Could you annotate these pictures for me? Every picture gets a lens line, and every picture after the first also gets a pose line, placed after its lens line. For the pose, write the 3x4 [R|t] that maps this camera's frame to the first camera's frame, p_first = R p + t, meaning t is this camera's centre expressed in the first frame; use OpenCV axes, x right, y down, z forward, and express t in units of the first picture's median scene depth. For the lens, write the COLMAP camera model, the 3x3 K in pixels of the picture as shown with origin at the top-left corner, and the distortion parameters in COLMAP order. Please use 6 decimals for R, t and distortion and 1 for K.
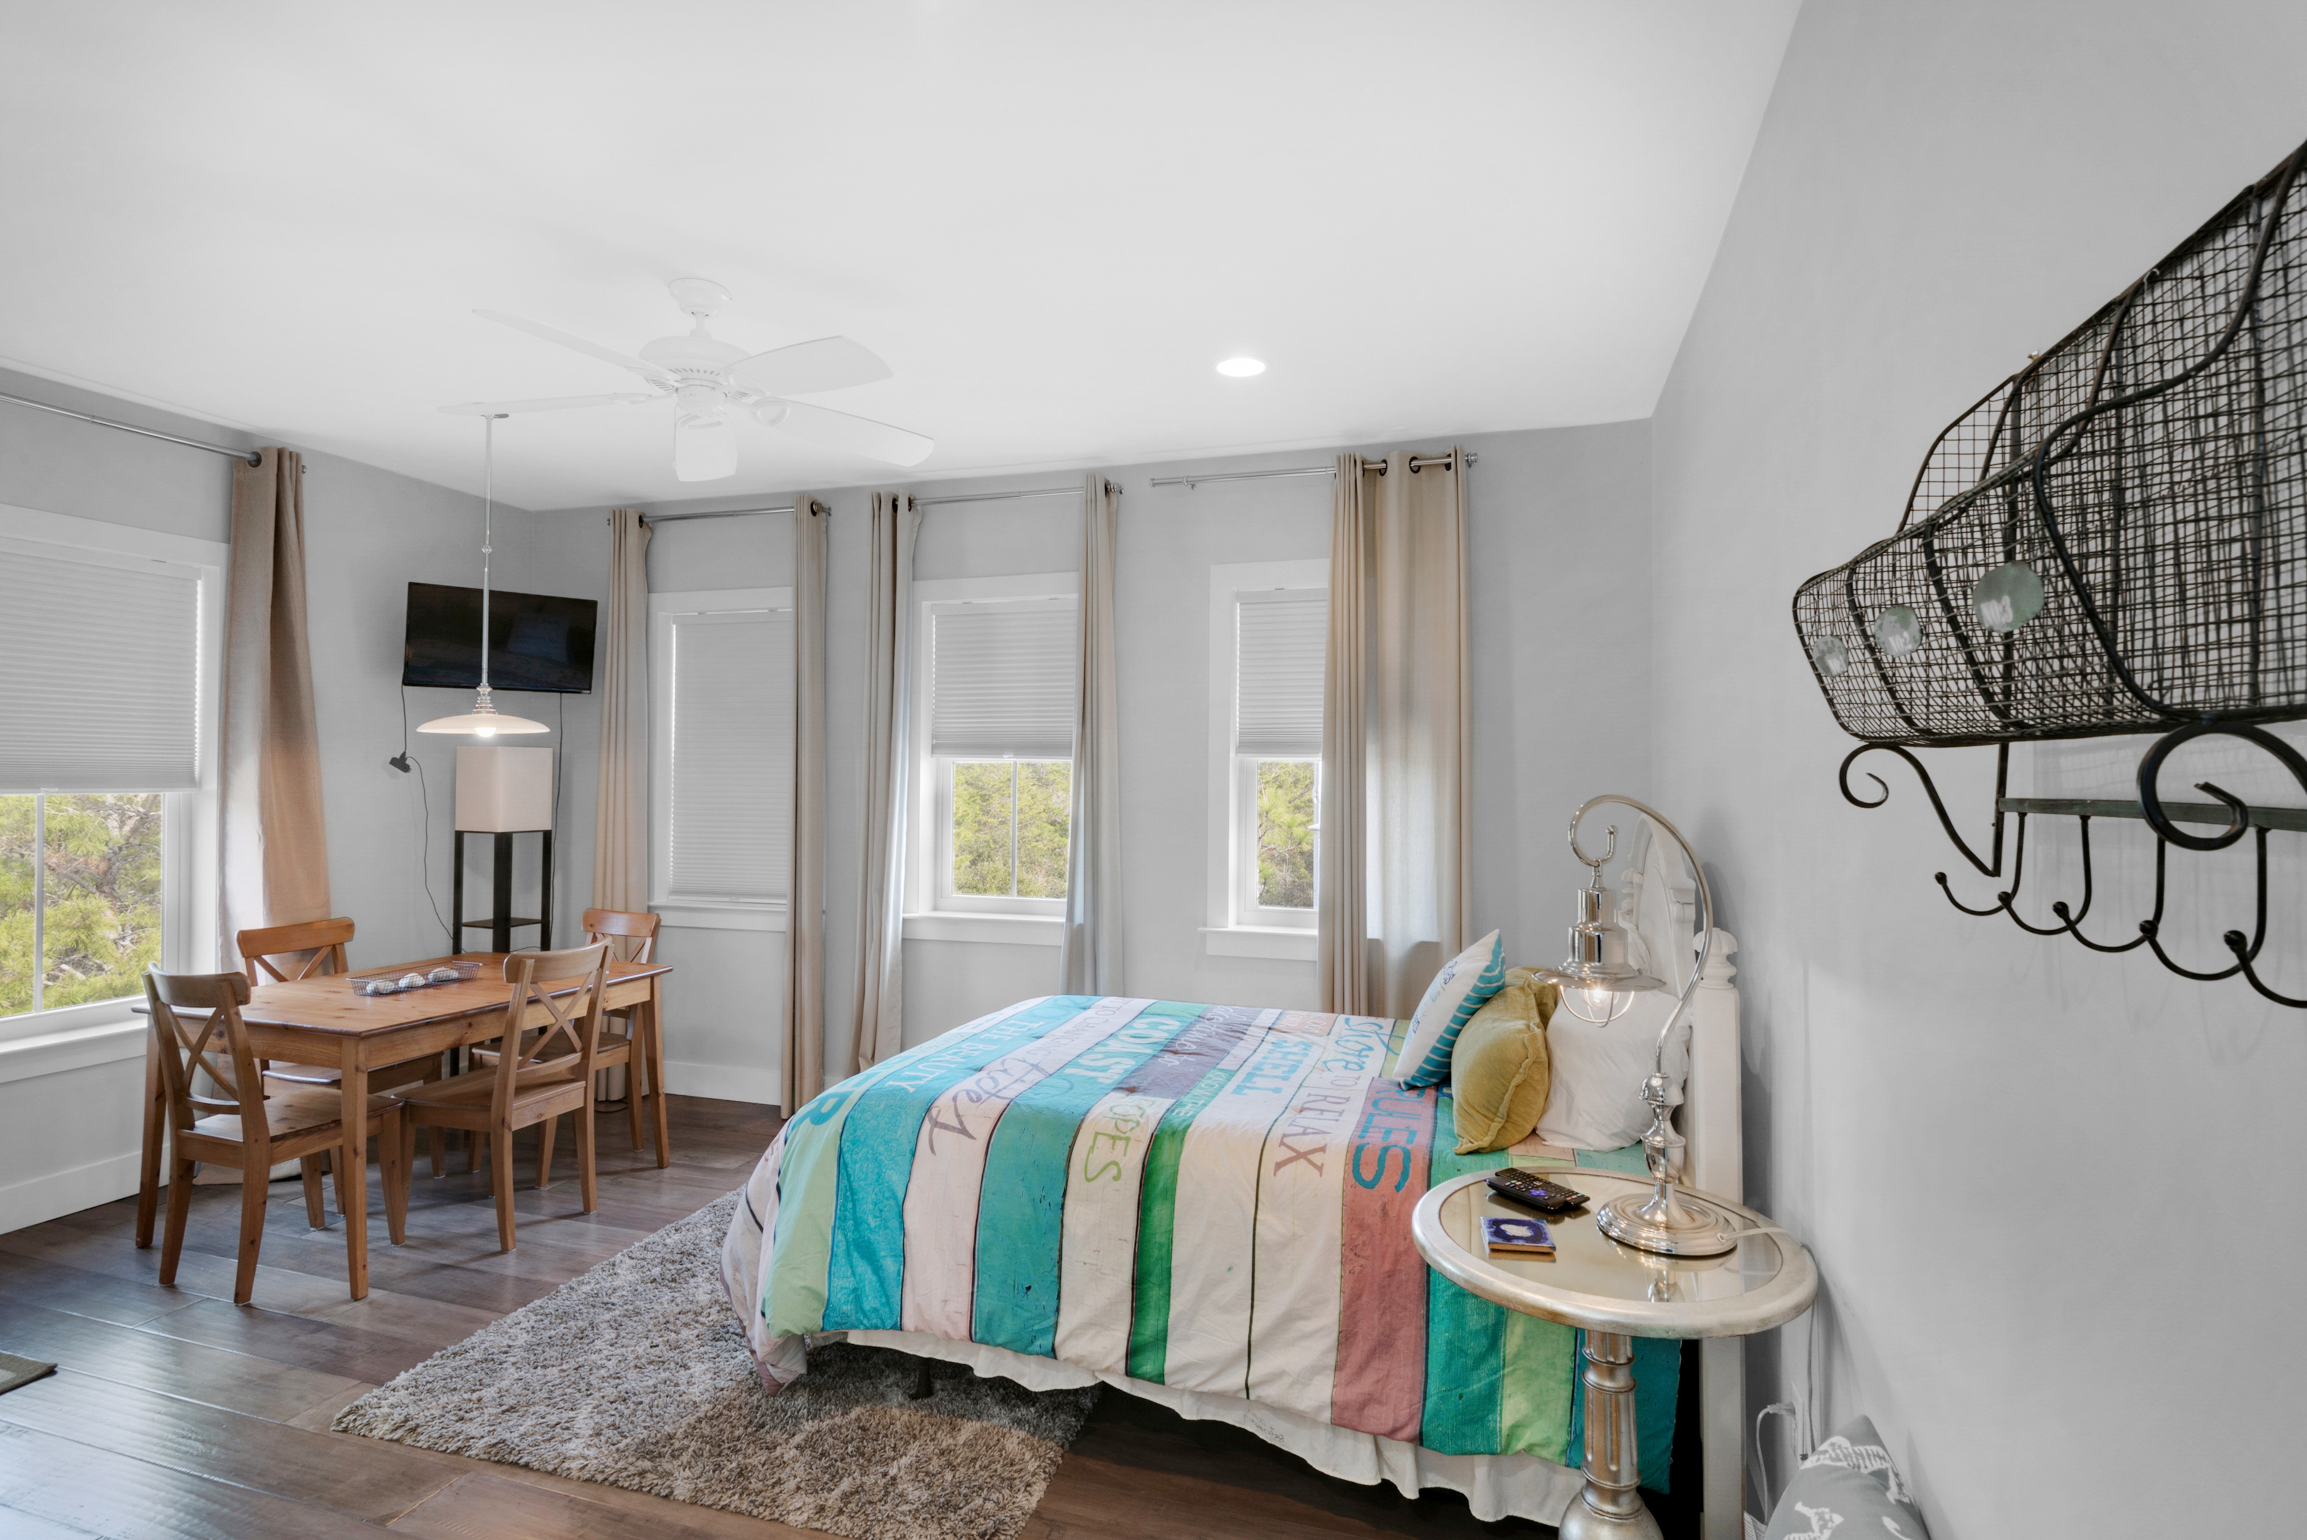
lens RADIAL K [[1125.6, 0, 1148.6], [0, 1125.6, 721.3], [0, 0, 1]] dist [0.049920, -0.030188]
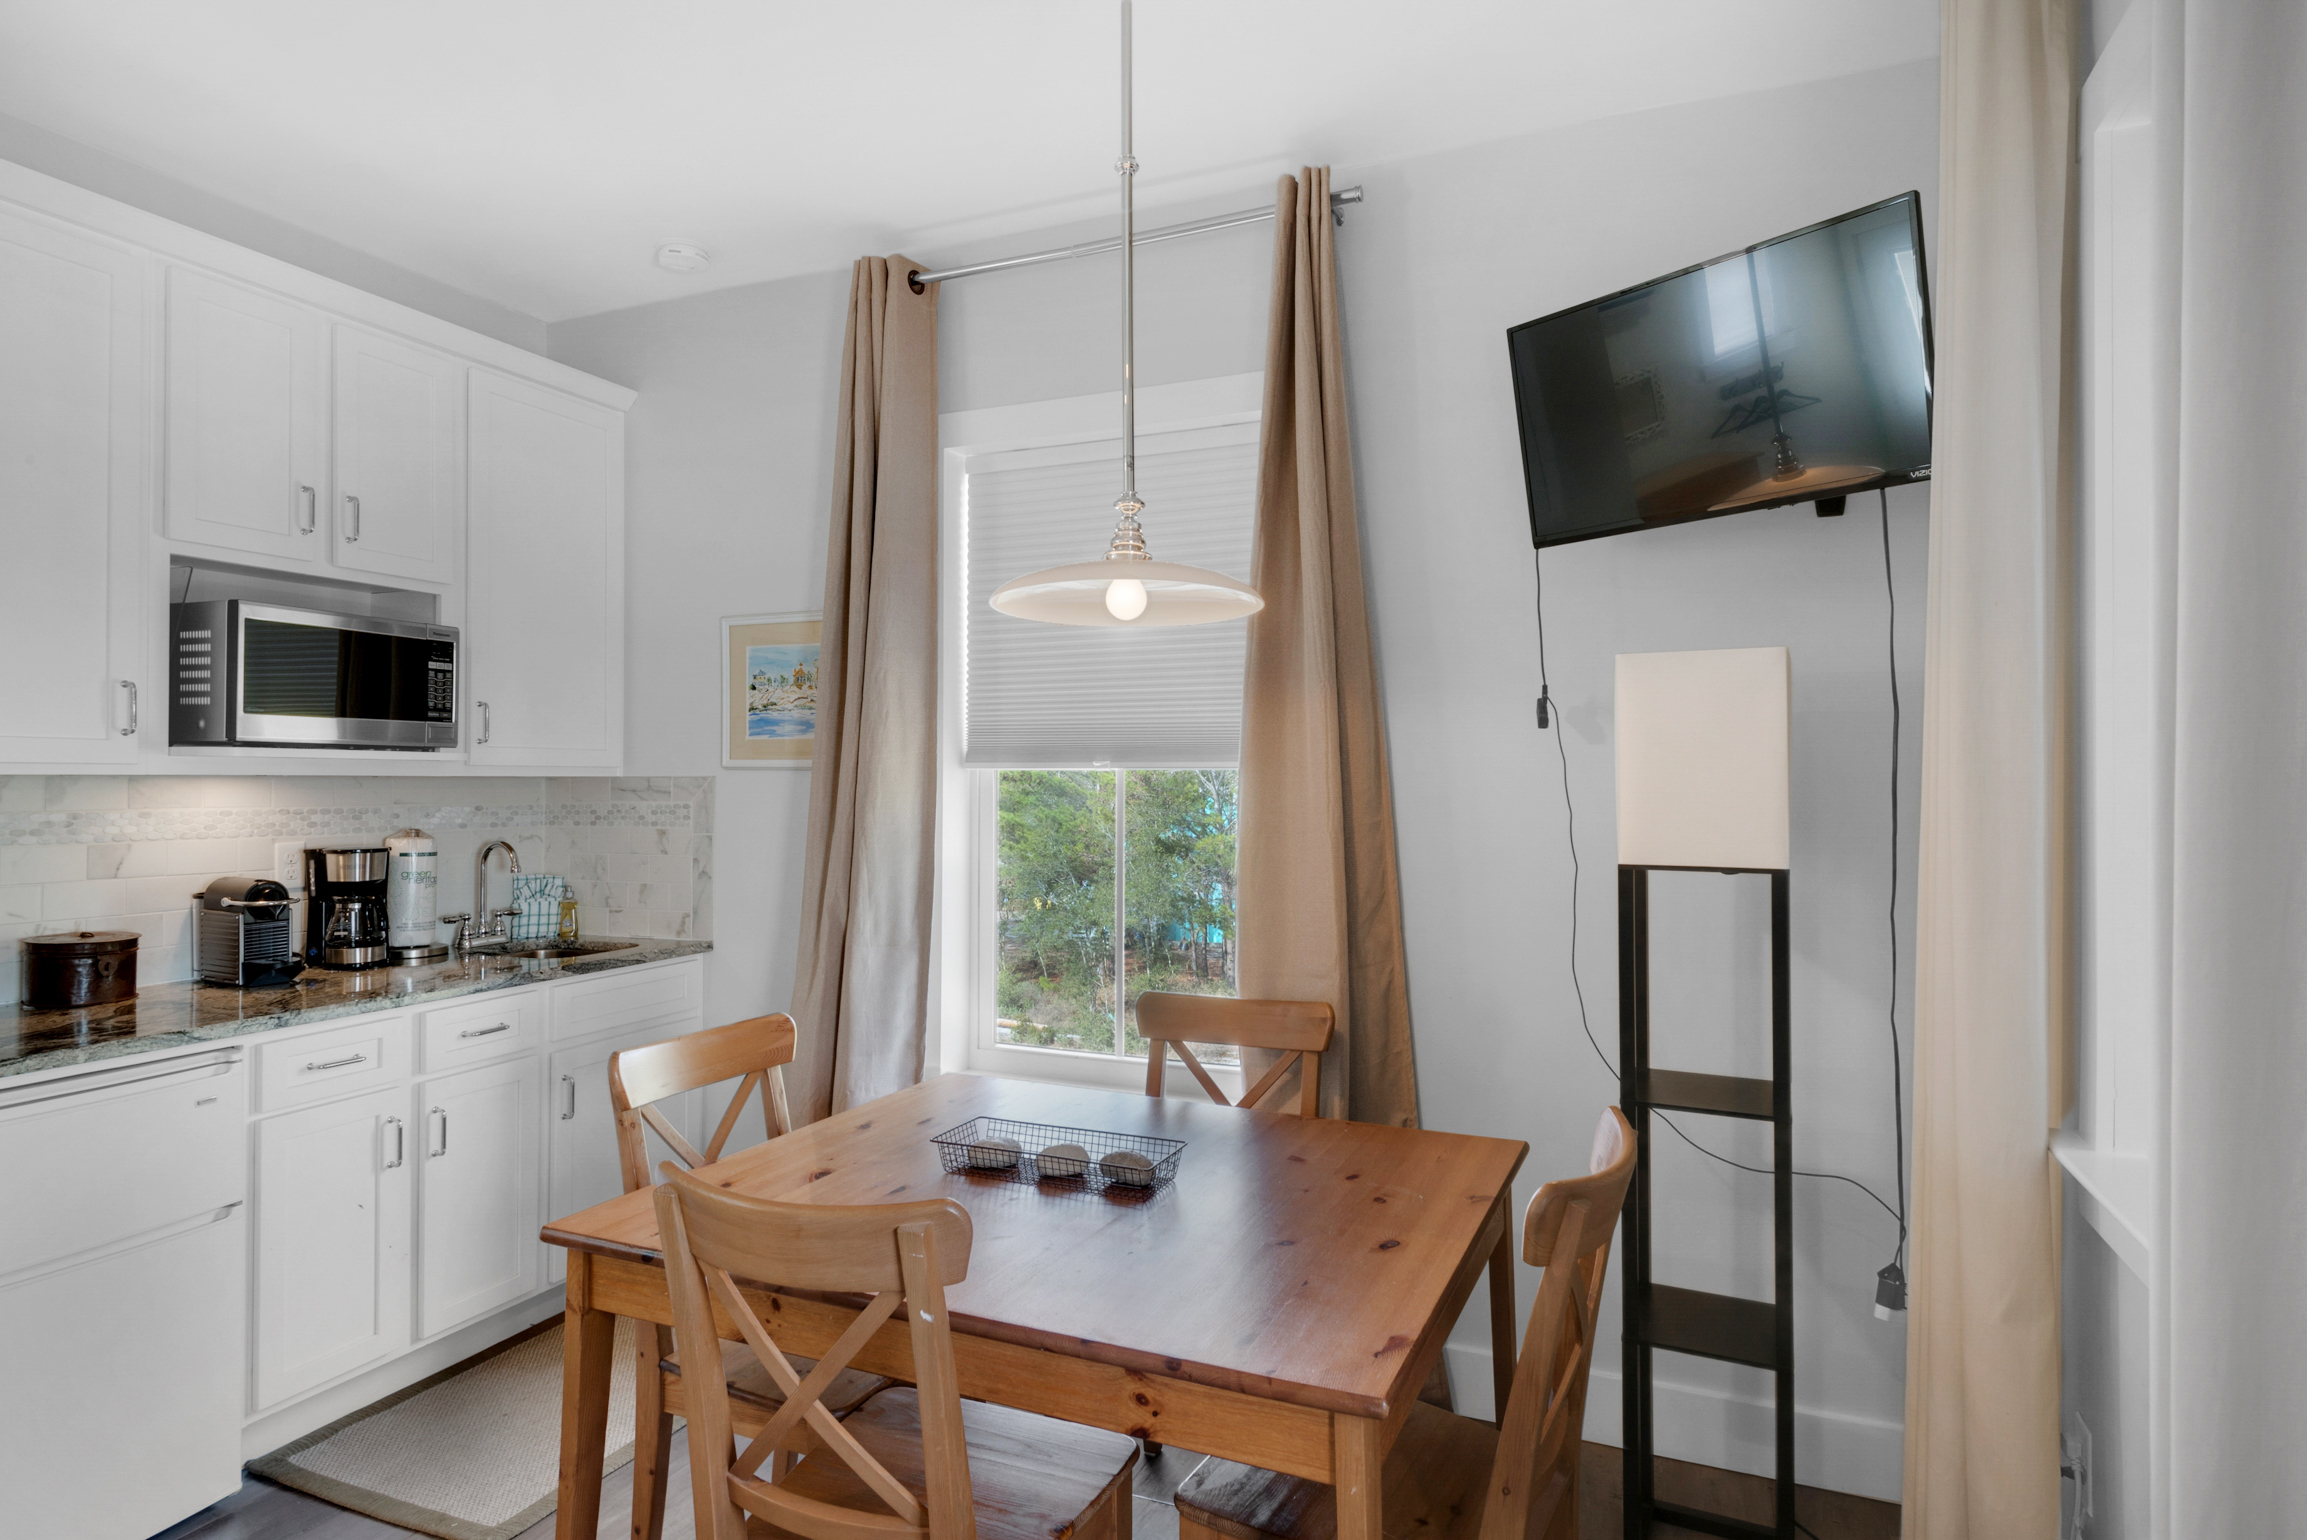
lens RADIAL K [[1244.7, 0, 1151.5], [0, 1244.7, 728.5], [0, 0, 1]] dist [0.035529, -0.015811]
pose [[-0.081341, -0.038571, -0.995940, -0.109675], [0.051001, 0.997781, -0.042808, 0.059357], [0.995381, -0.054276, -0.079193, 0.878052]]
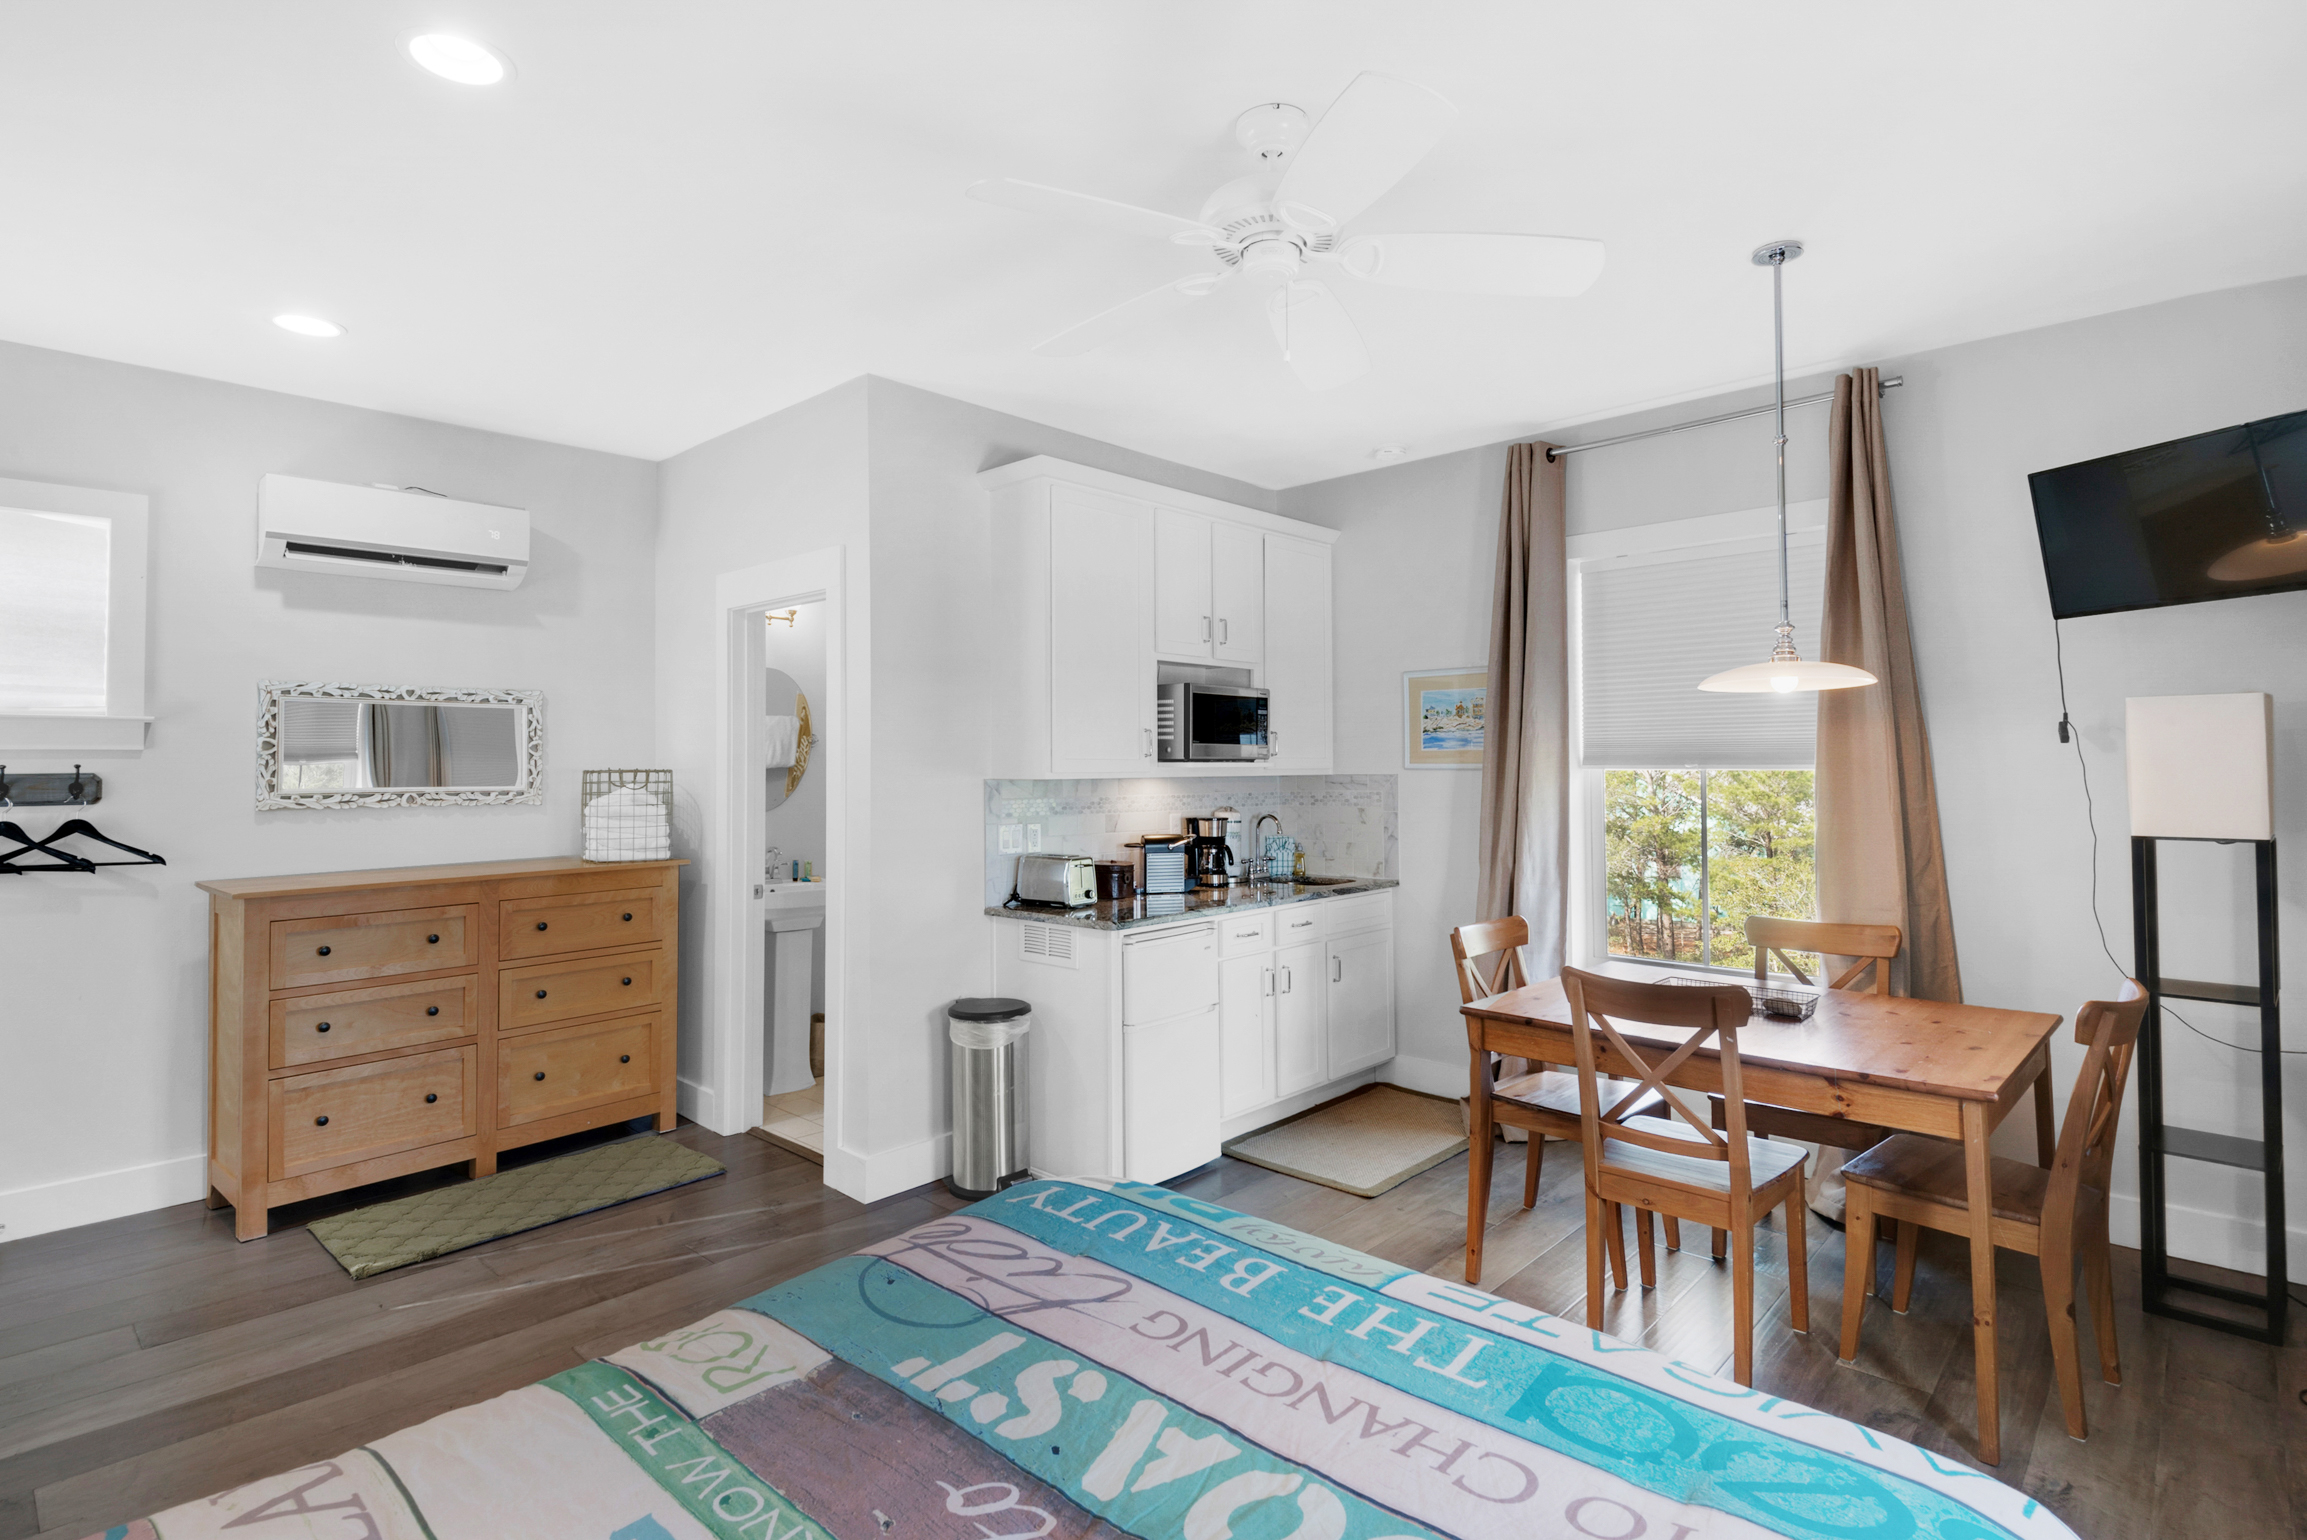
lens RADIAL K [[1125.6, 0, 1148.6], [0, 1125.6, 721.3], [0, 0, 1]] dist [0.049920, -0.030188]
pose [[-0.415158, -0.030108, -0.909251, 0.224174], [0.055578, 0.996746, -0.058381, 0.041685], [0.908050, -0.074771, -0.412134, 0.781912]]
